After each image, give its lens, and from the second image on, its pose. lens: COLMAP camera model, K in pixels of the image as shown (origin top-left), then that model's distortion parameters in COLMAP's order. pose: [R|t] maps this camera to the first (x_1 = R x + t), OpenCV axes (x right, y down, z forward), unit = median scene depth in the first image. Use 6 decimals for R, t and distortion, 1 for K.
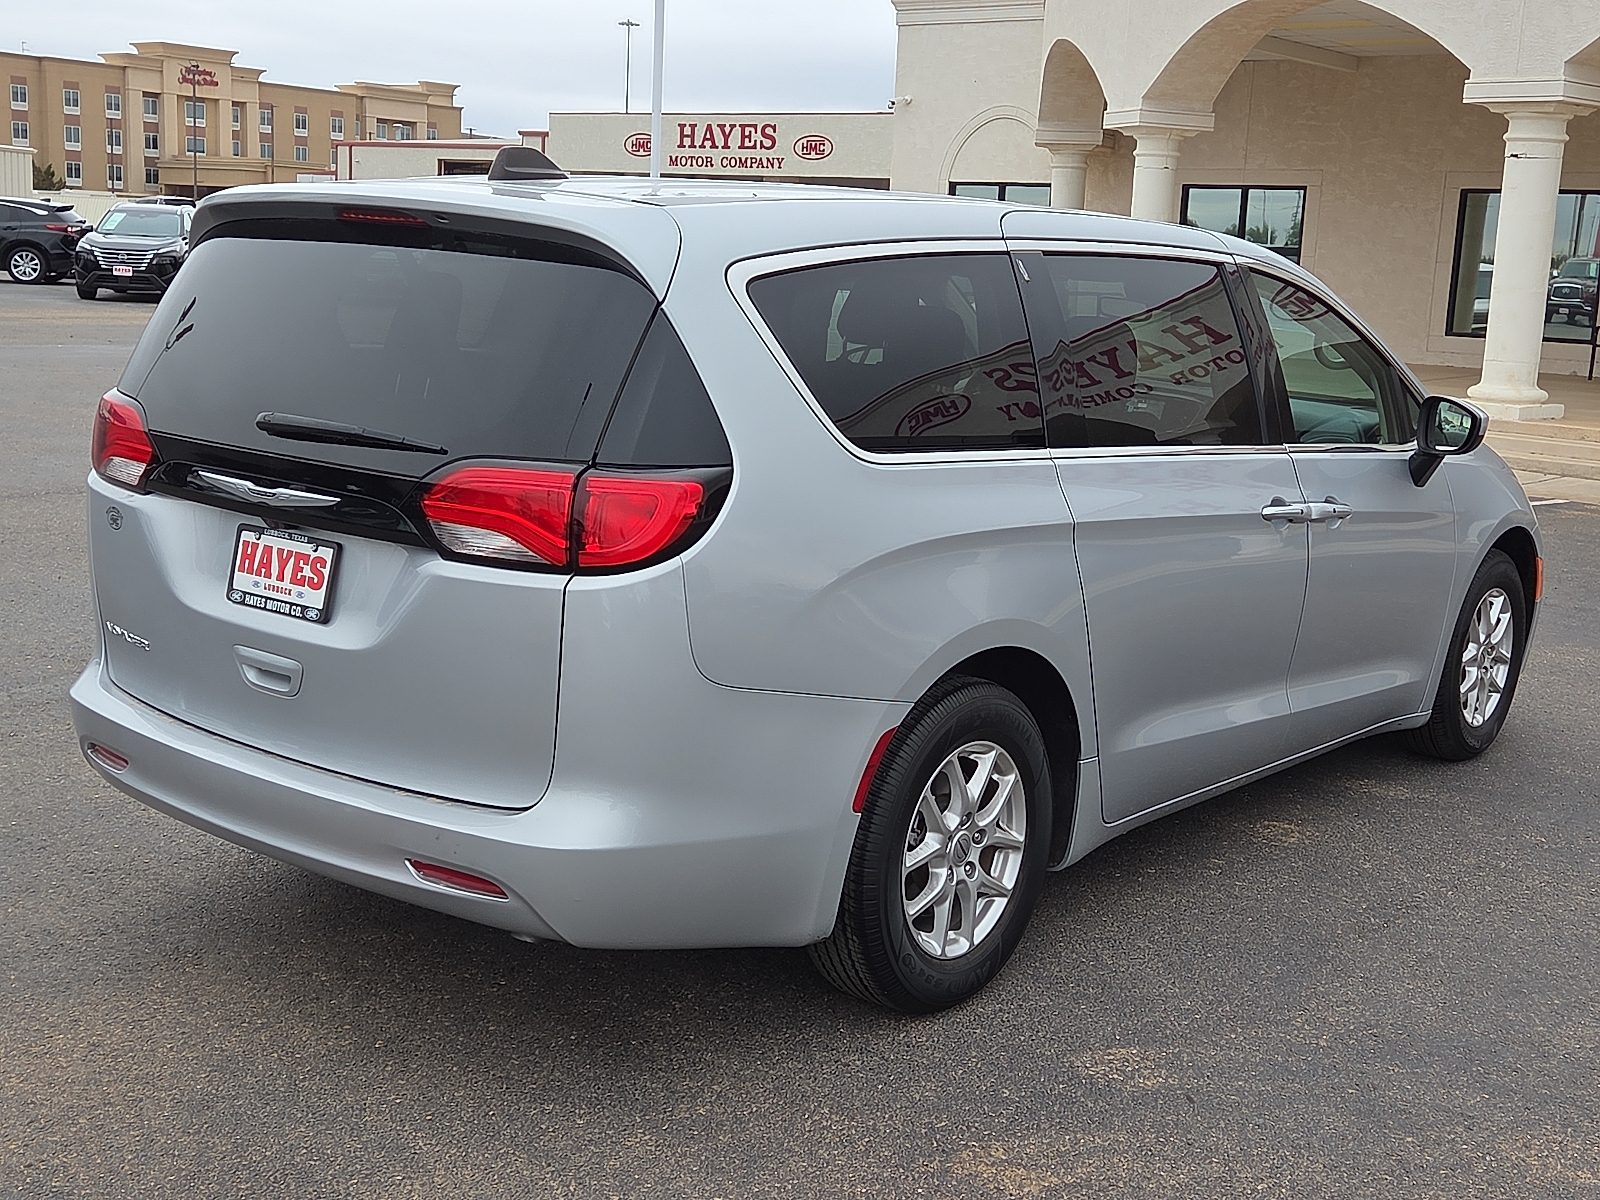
lens RADIAL K [[1888.3, 0, 800.0], [0, 1888.3, 600.0], [0, 0, 1]] dist [0.020104, -0.006394]
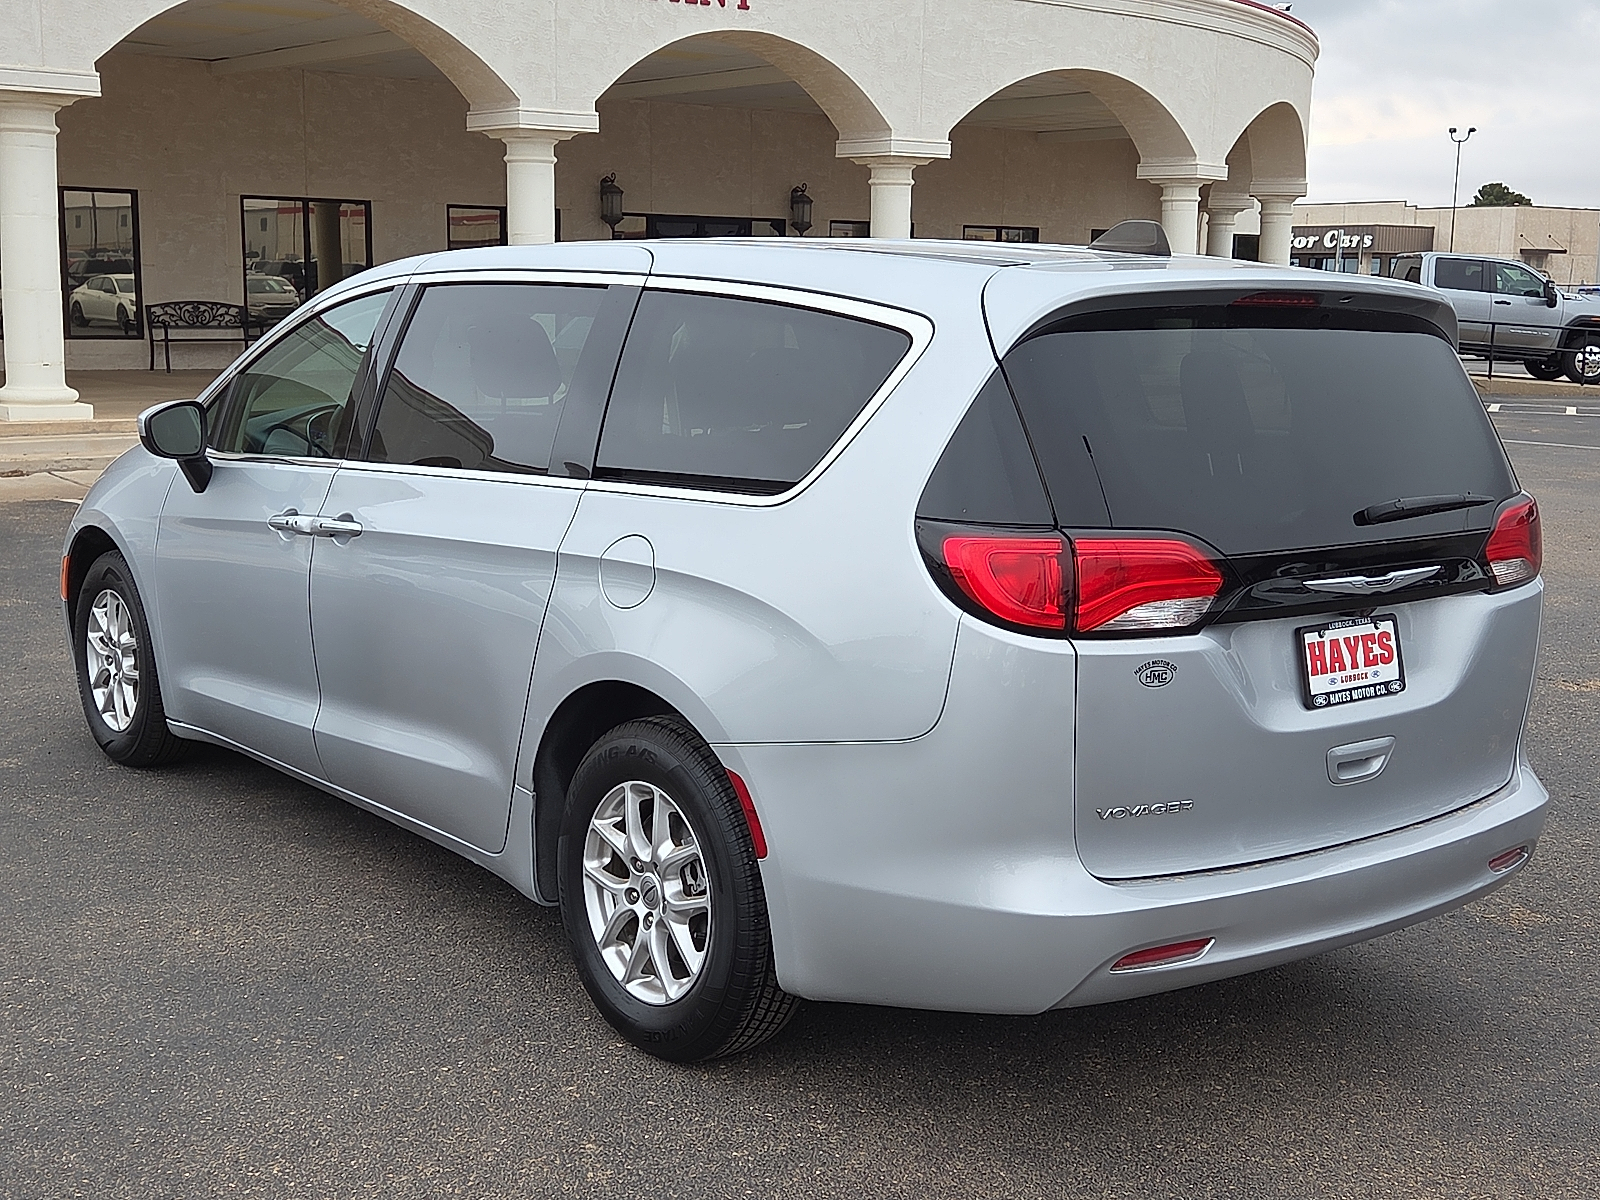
lens RADIAL K [[1973.2, 0, 800.0], [0, 1973.2, 600.0], [0, 0, 1]] dist [0.025923, 0.004923]
pose [[0.197908, -0.190632, 0.961505, -1.309824], [0.164371, 0.973471, 0.159171, -0.255827], [-0.966341, 0.126543, 0.223993, 1.027902]]
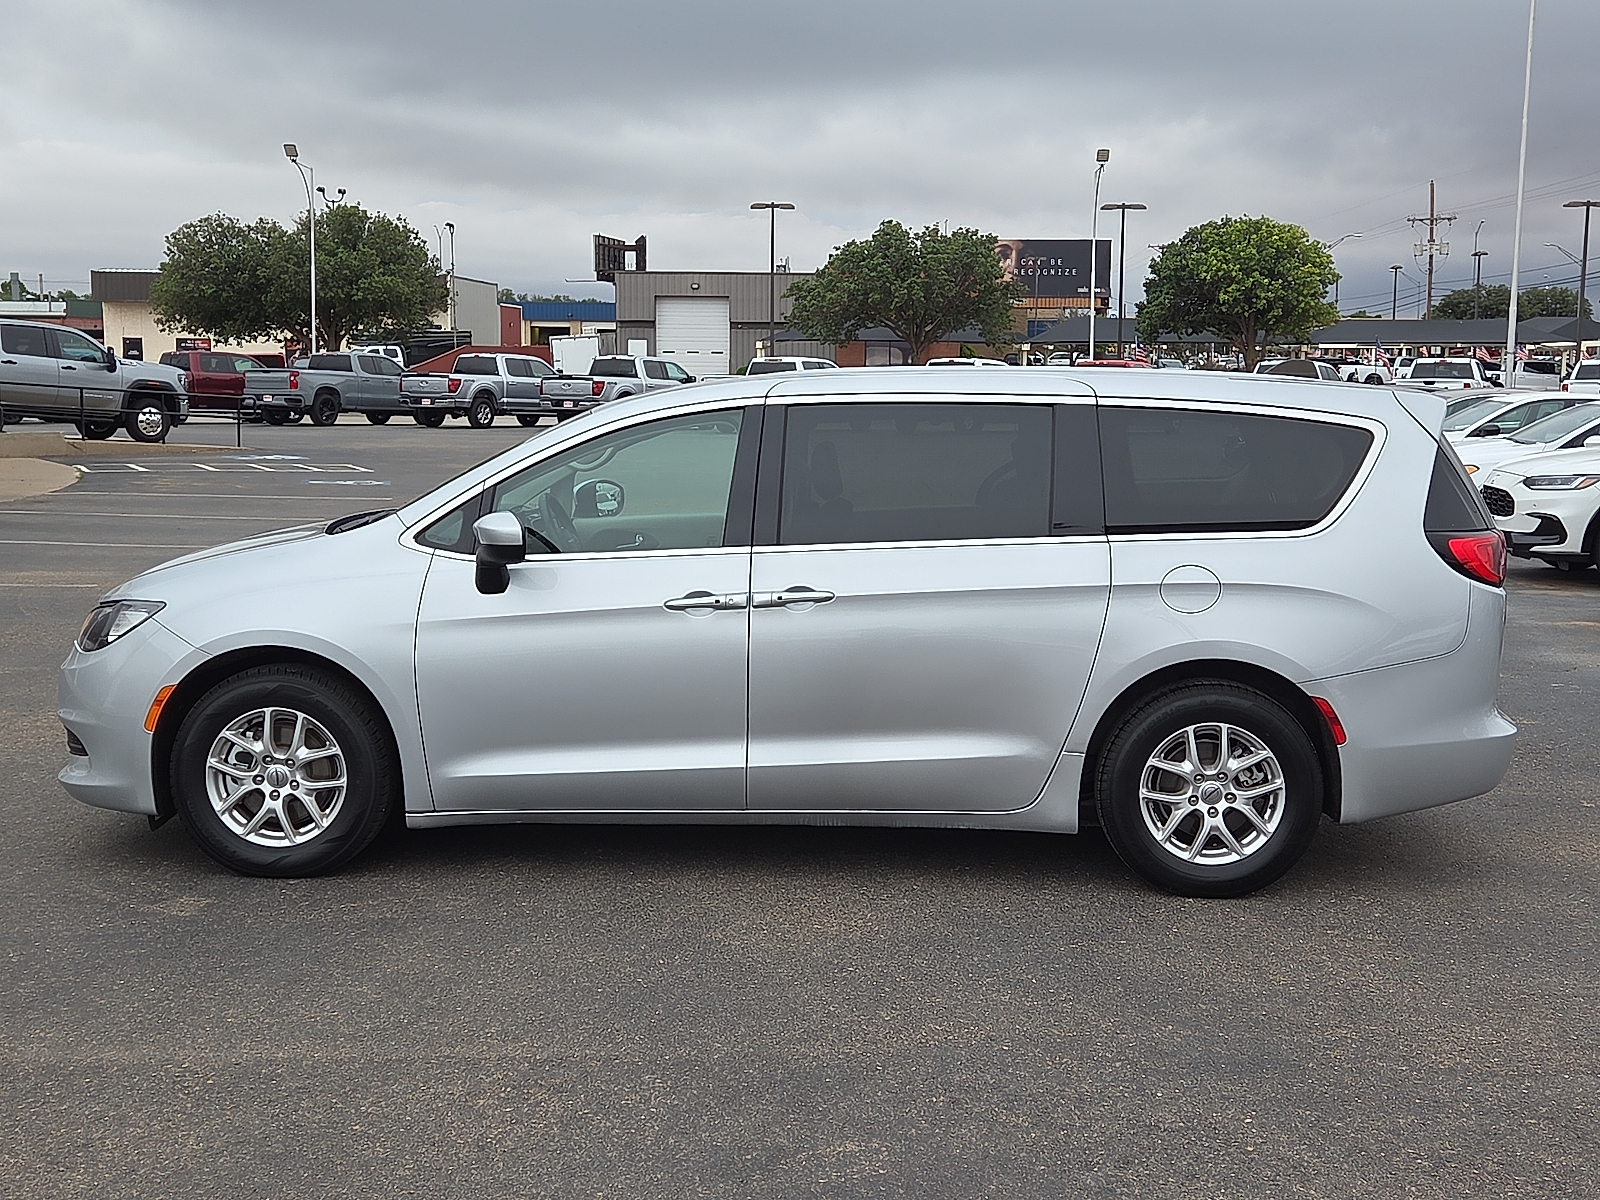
lens RADIAL K [[1973.2, 0, 800.0], [0, 1973.2, 600.0], [0, 0, 1]] dist [0.025923, 0.004923]
pose [[-0.615479, -0.140622, 0.775507, -1.416151], [0.102625, 0.961279, 0.255757, -0.681599], [-0.781443, 0.236999, -0.577216, 3.145148]]
